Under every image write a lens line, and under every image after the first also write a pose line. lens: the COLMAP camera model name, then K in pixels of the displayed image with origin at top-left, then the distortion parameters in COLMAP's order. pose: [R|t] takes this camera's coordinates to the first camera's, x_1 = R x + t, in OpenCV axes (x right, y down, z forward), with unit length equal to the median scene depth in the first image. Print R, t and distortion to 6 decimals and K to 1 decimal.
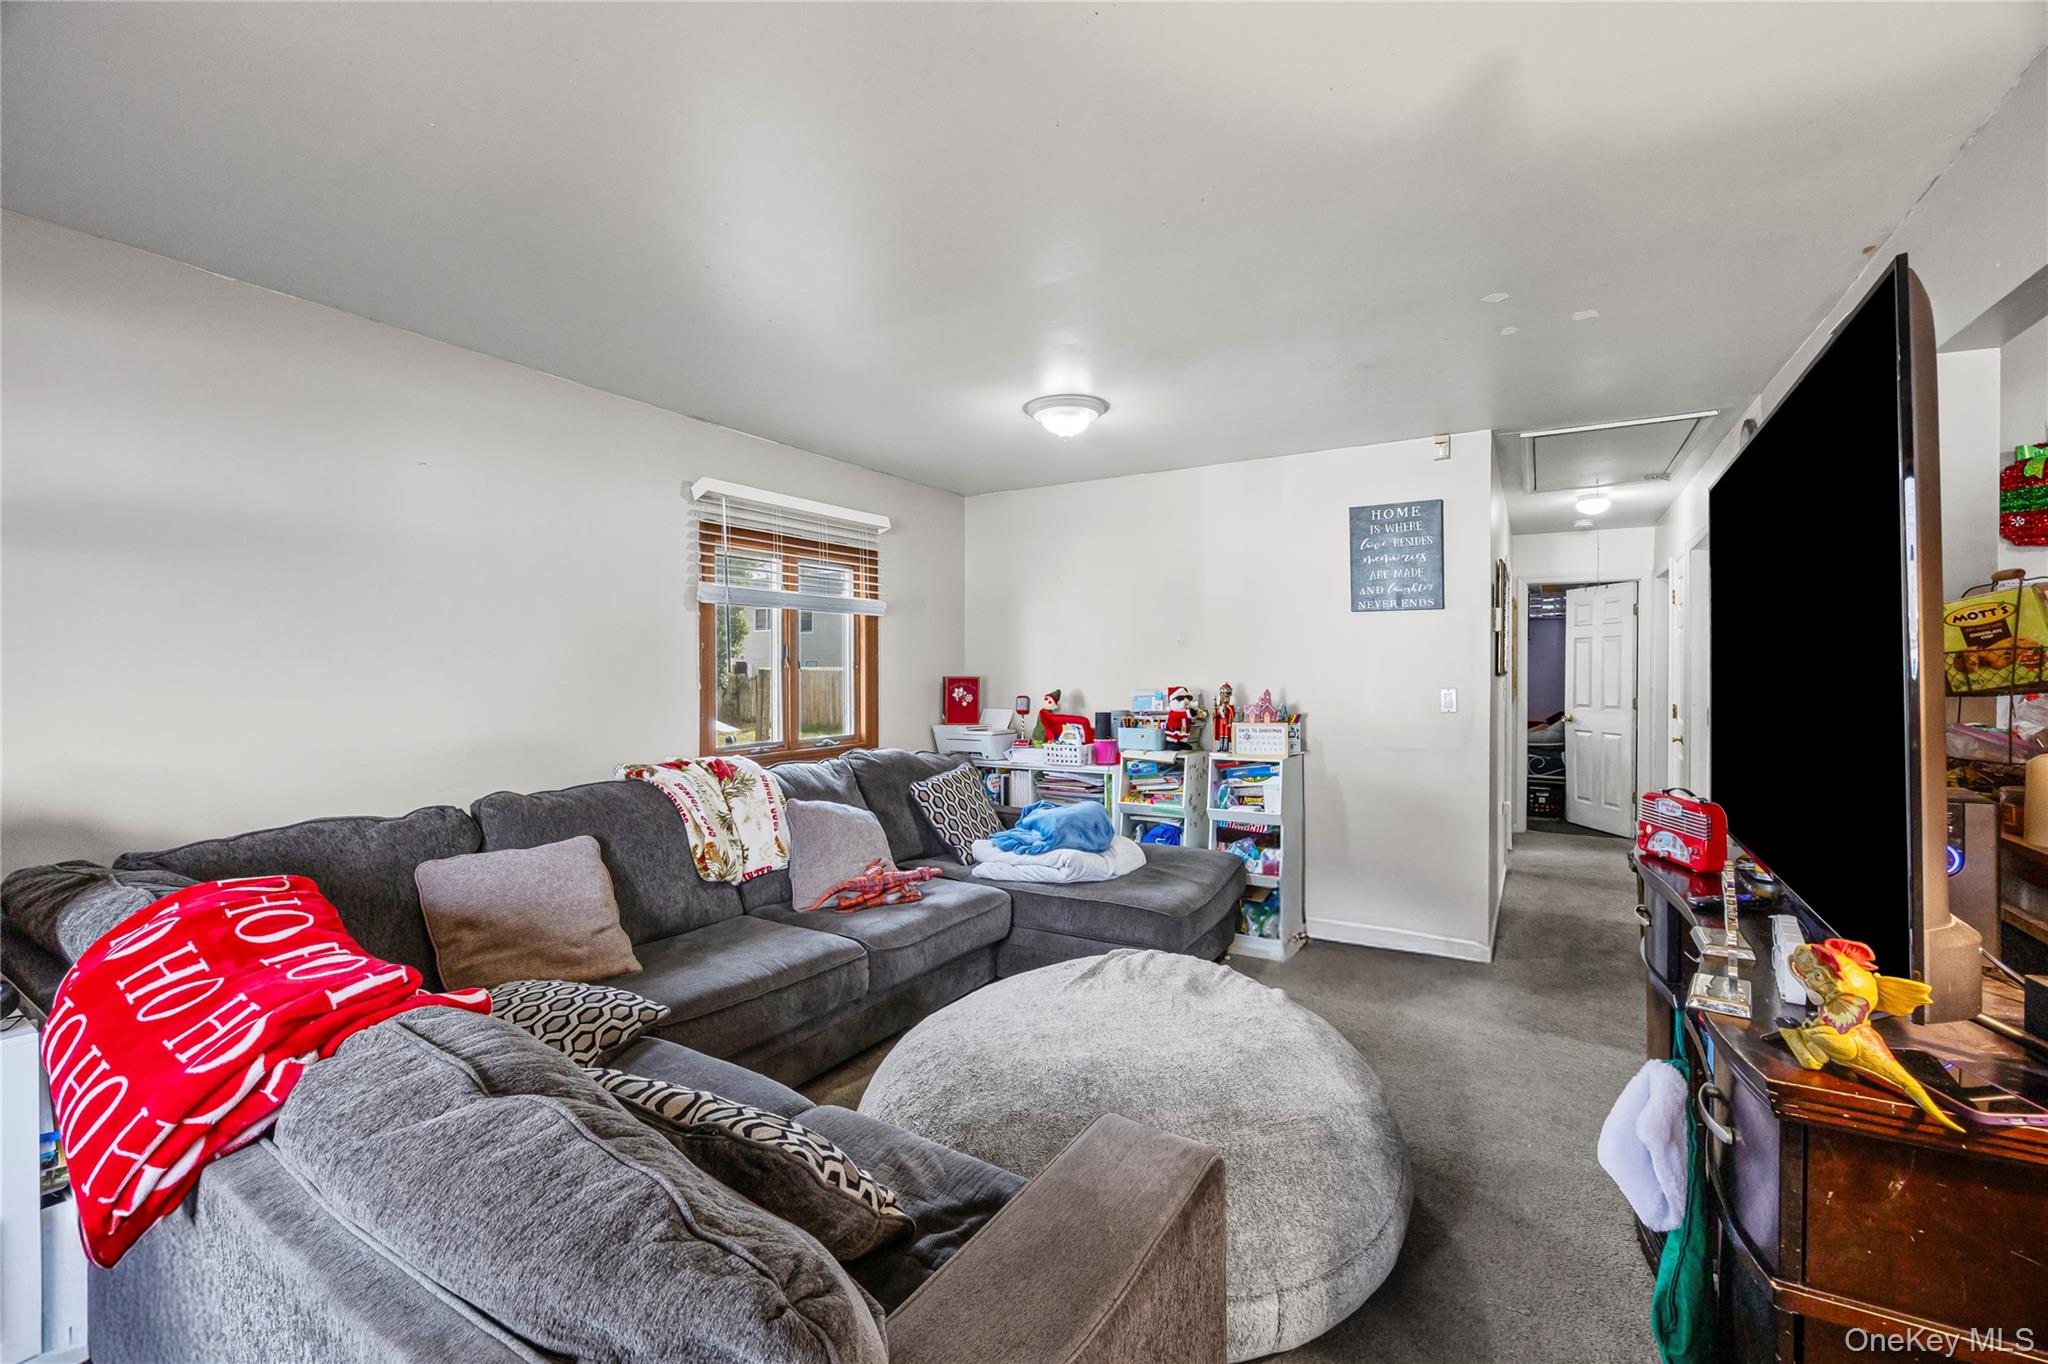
lens RADIAL K [[863.2, 0, 1030.0], [0, 863.2, 681.8], [0, 0, 1]] dist [-0.003733, -0.000274]
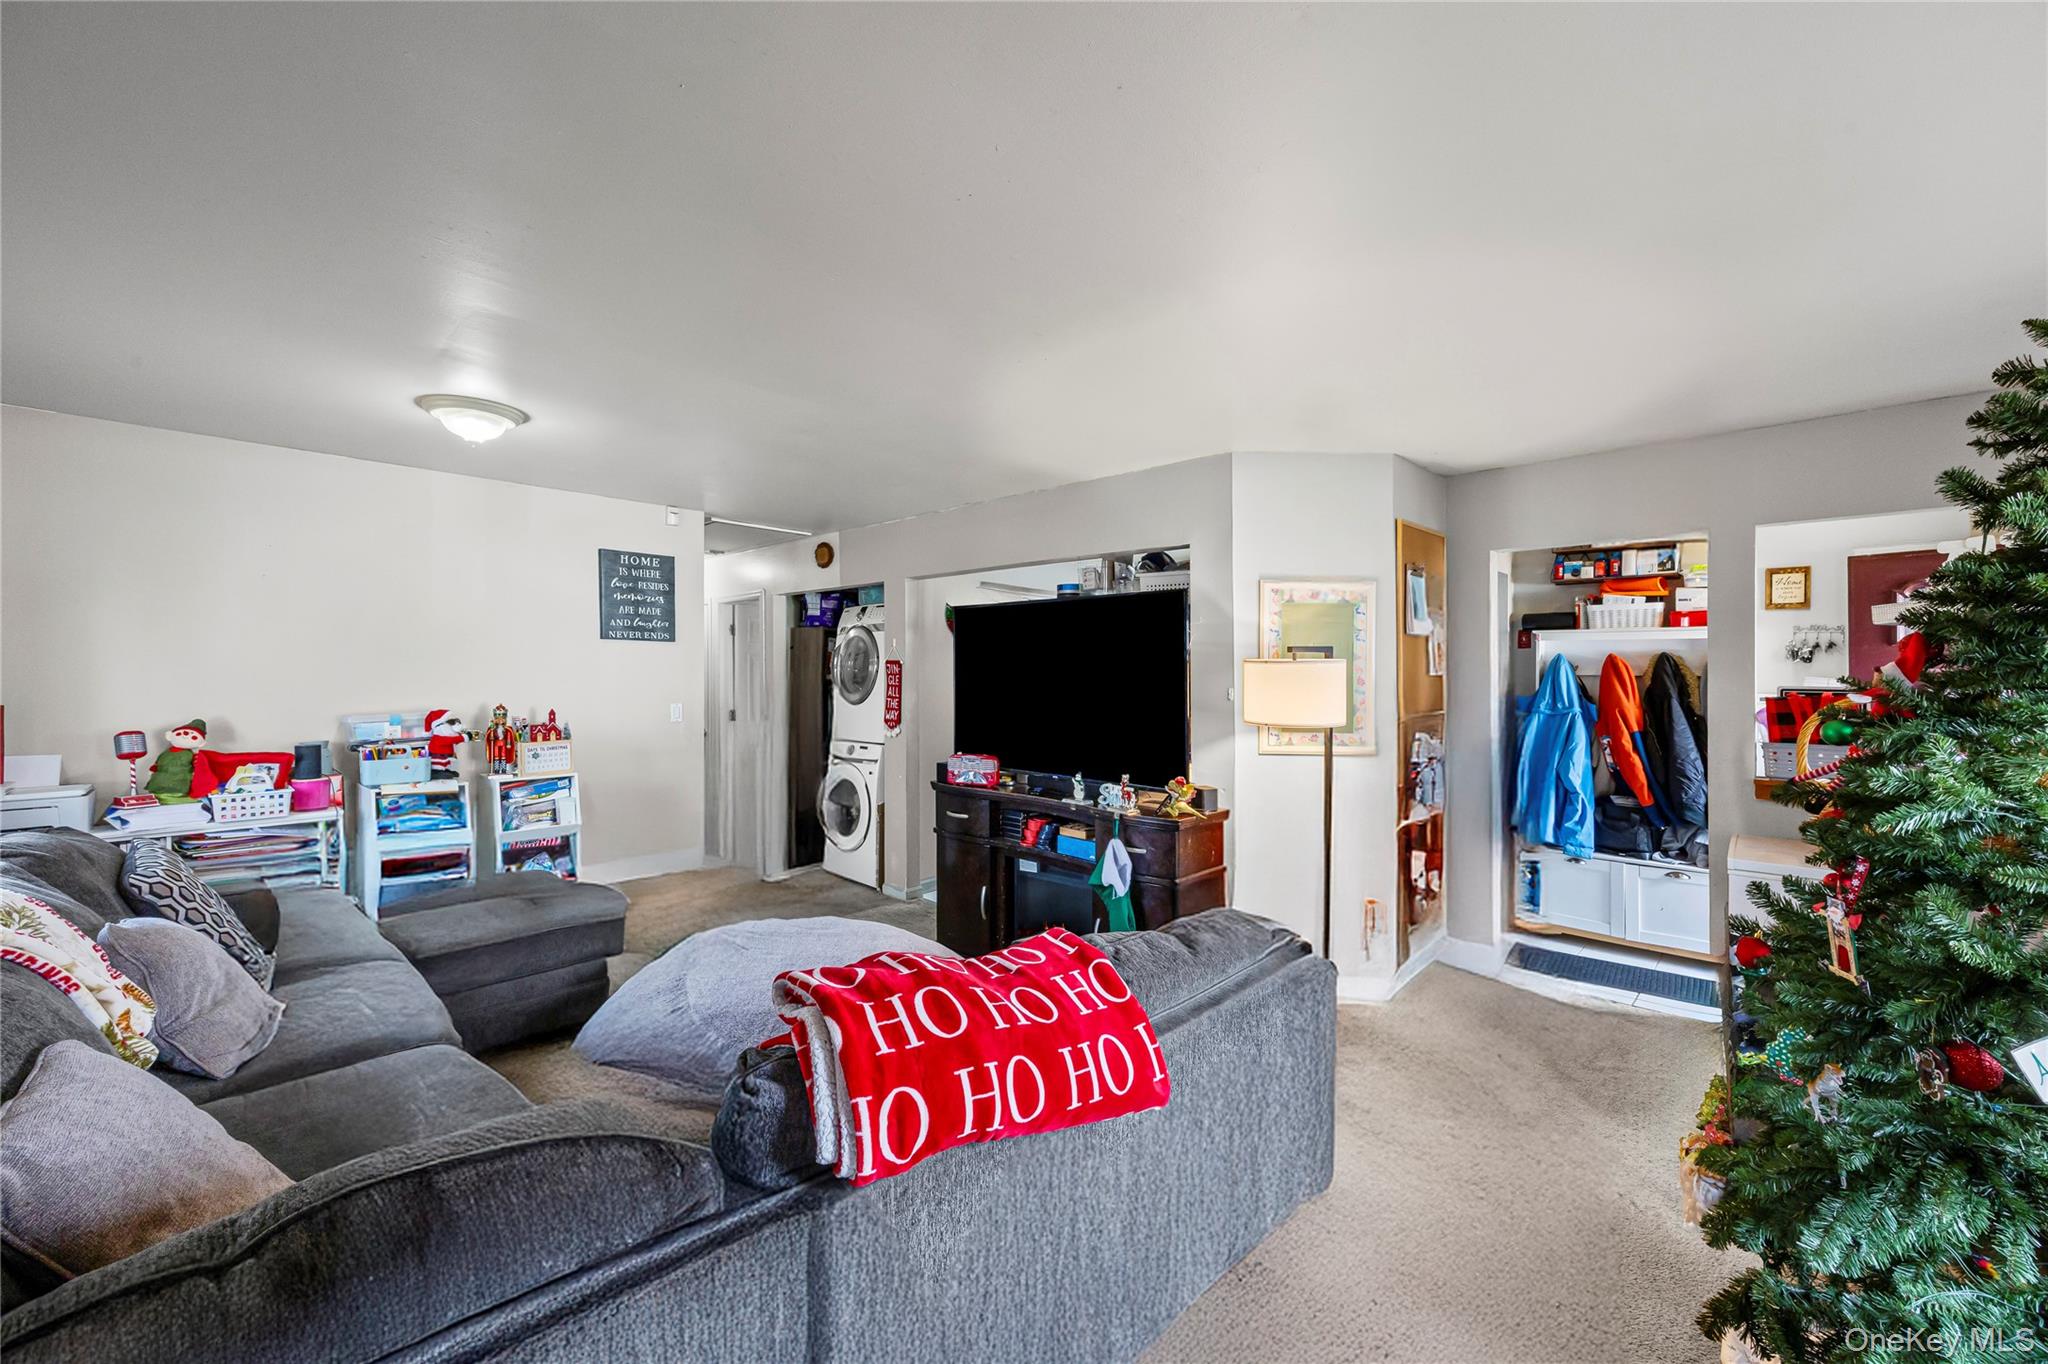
lens RADIAL K [[843.3, 0, 1008.9], [0, 843.3, 671.3], [0, 0, 1]] dist [0.007105, 0.000306]
pose [[0.226511, 0.004384, 0.973999, -0.612083], [0.006446, 0.999961, -0.005999, -0.027978], [-0.973987, 0.007638, 0.226474, 0.214994]]
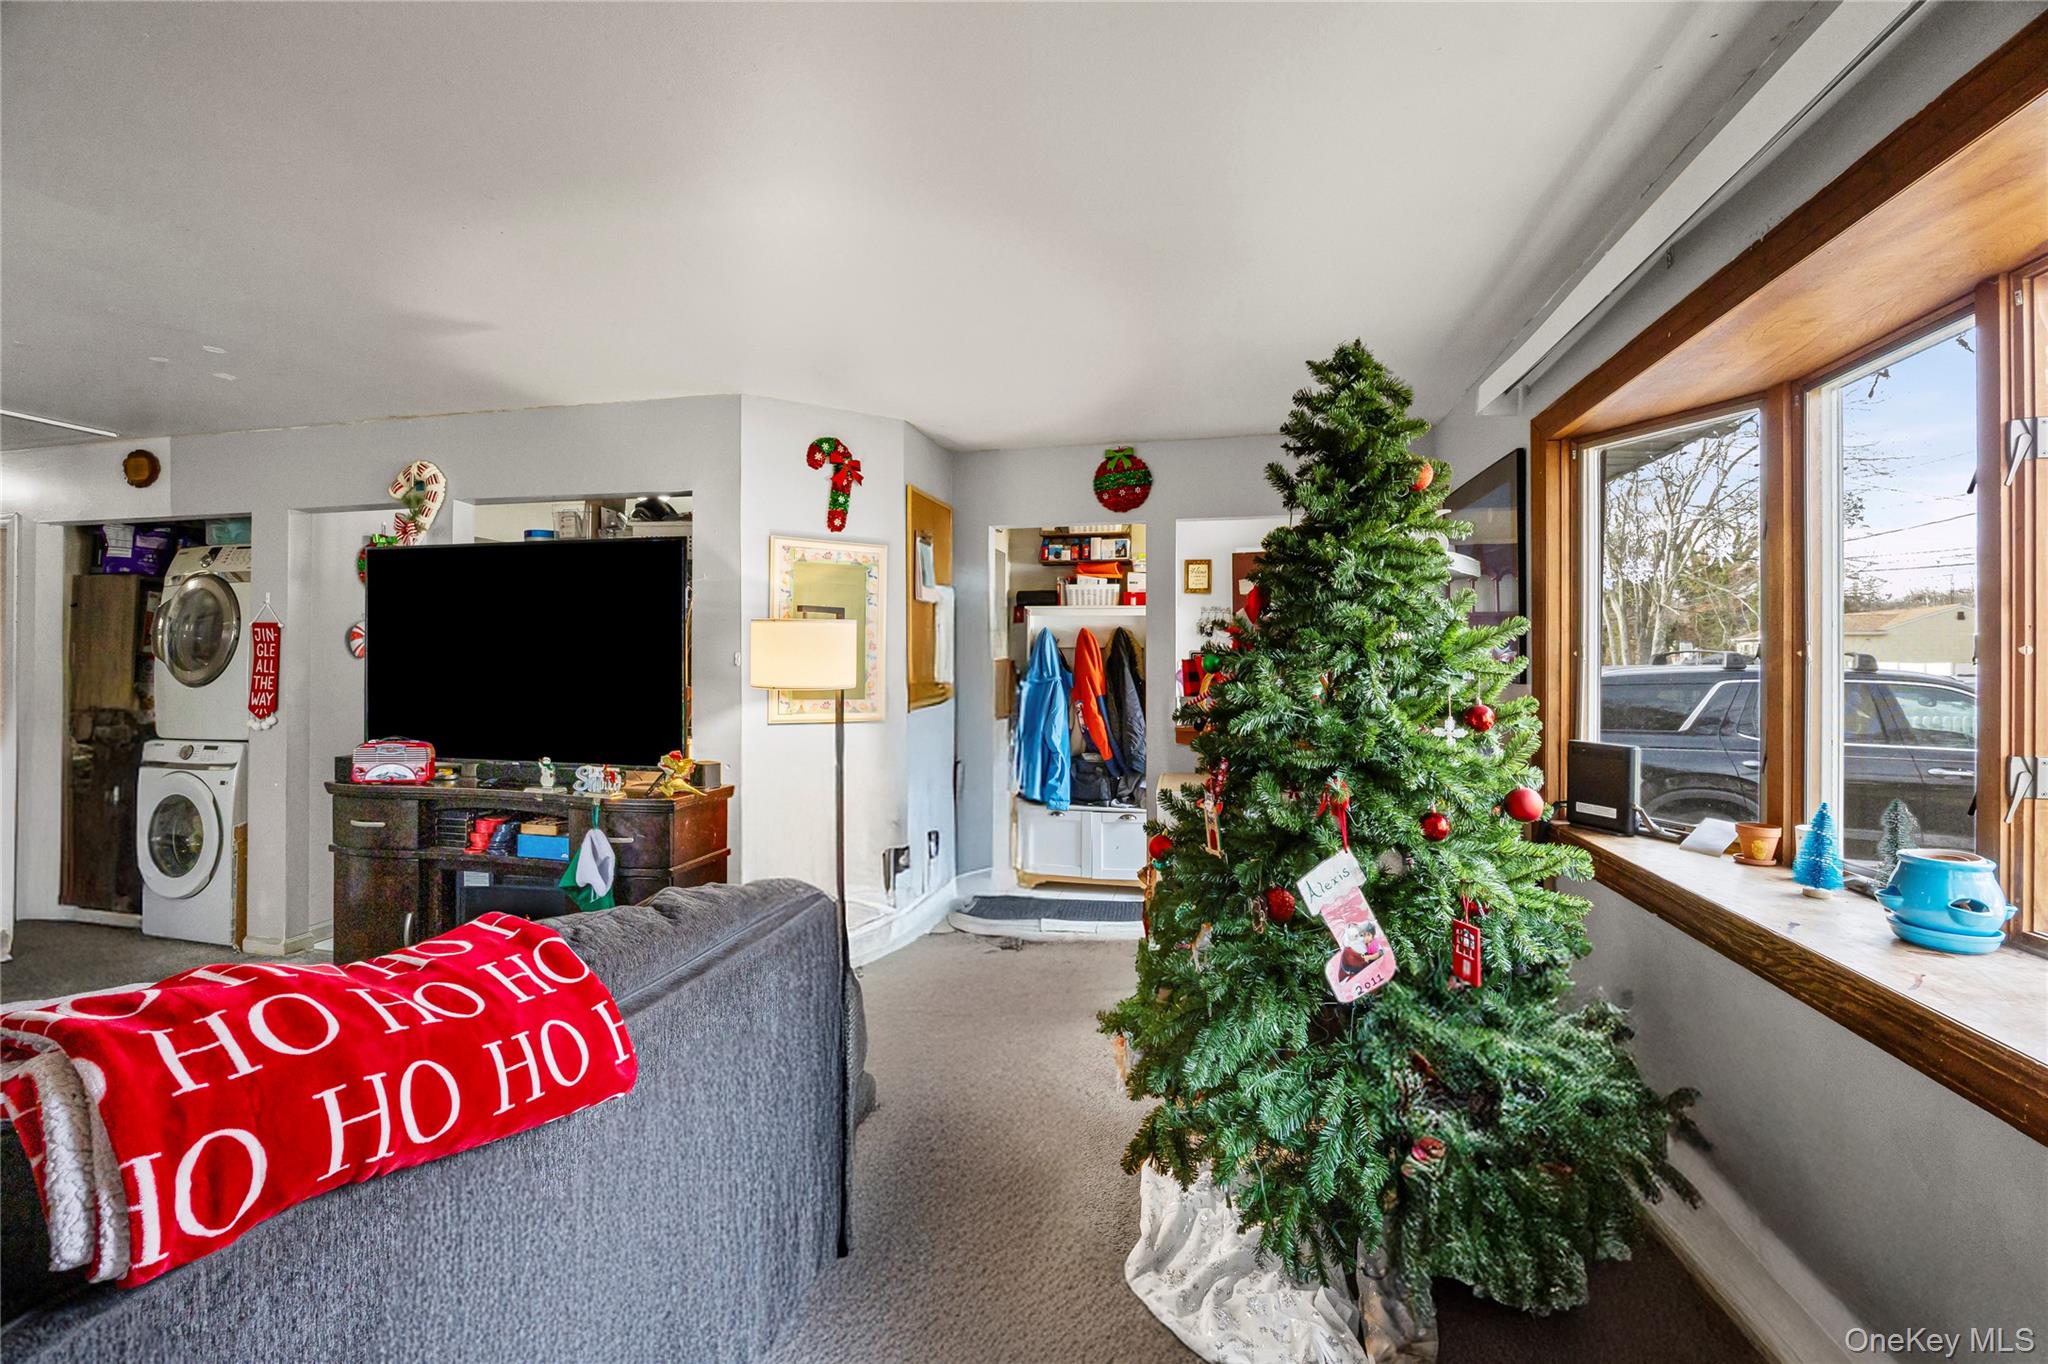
lens RADIAL K [[914.3, 0, 1048.3], [0, 914.3, 648.1], [0, 0, 1]] dist [-0.018385, 0.001068]
pose [[-0.334874, 0.017137, 0.942107, -0.613584], [0.005243, 0.999853, -0.016324, -0.001614], [-0.942248, -0.000526, -0.334914, 0.200519]]
